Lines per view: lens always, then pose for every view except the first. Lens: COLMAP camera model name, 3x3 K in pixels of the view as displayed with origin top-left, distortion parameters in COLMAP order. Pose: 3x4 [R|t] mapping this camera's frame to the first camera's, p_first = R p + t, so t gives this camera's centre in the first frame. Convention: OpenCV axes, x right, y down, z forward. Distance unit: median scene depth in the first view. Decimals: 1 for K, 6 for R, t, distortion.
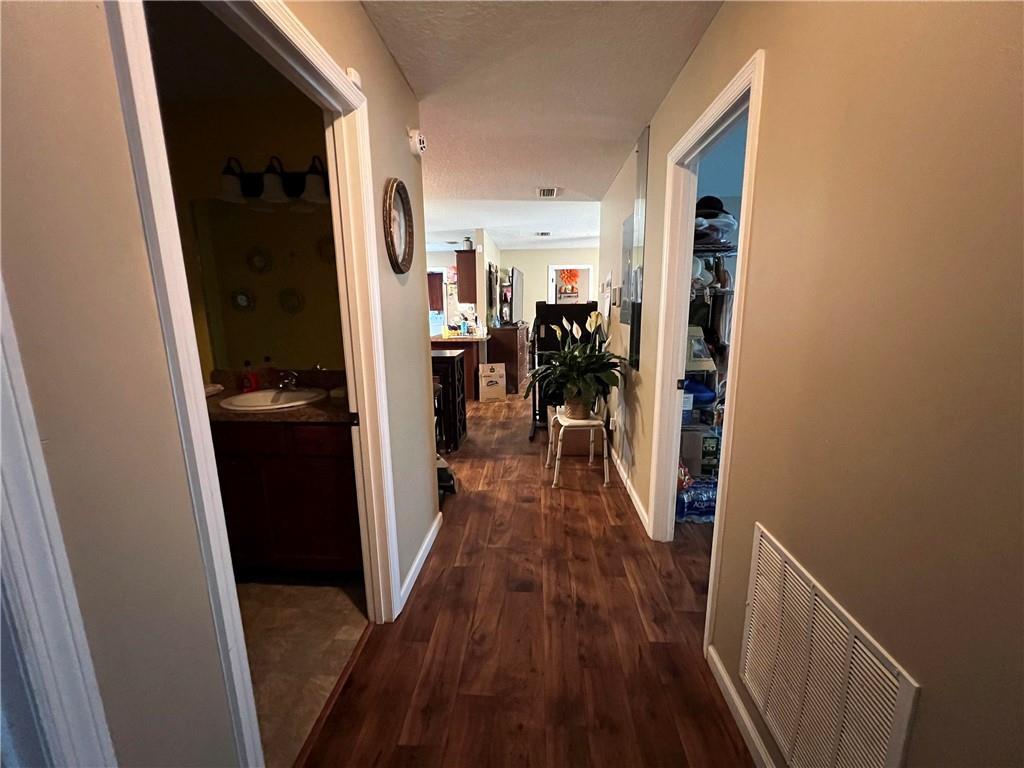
lens RADIAL K [[411.3, 0, 507.9], [0, 411.3, 383.2], [0, 0, 1]] dist [-0.003691, 0.001783]
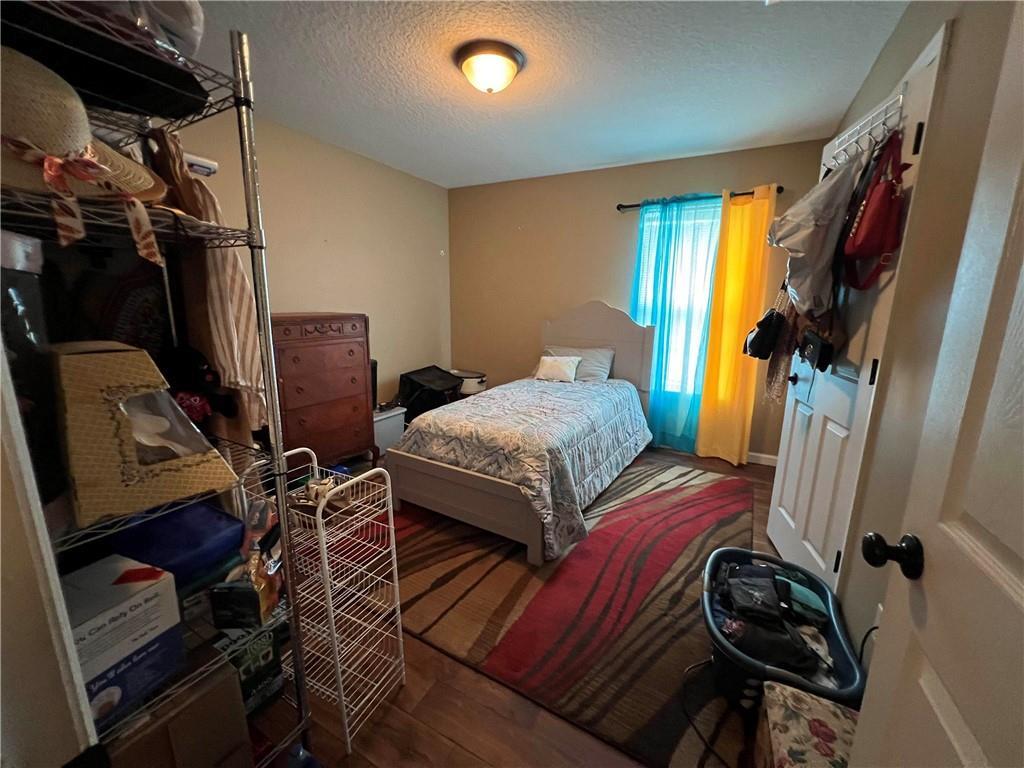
lens RADIAL K [[411.3, 0, 508.6], [0, 411.3, 375.4], [0, 0, 1]] dist [-0.003691, 0.001783]
pose [[0.414536, -0.165835, 0.894795, 0.302661], [0.159329, 0.981294, 0.108053, -0.105969], [-0.895977, 0.097775, 0.433204, 0.624633]]
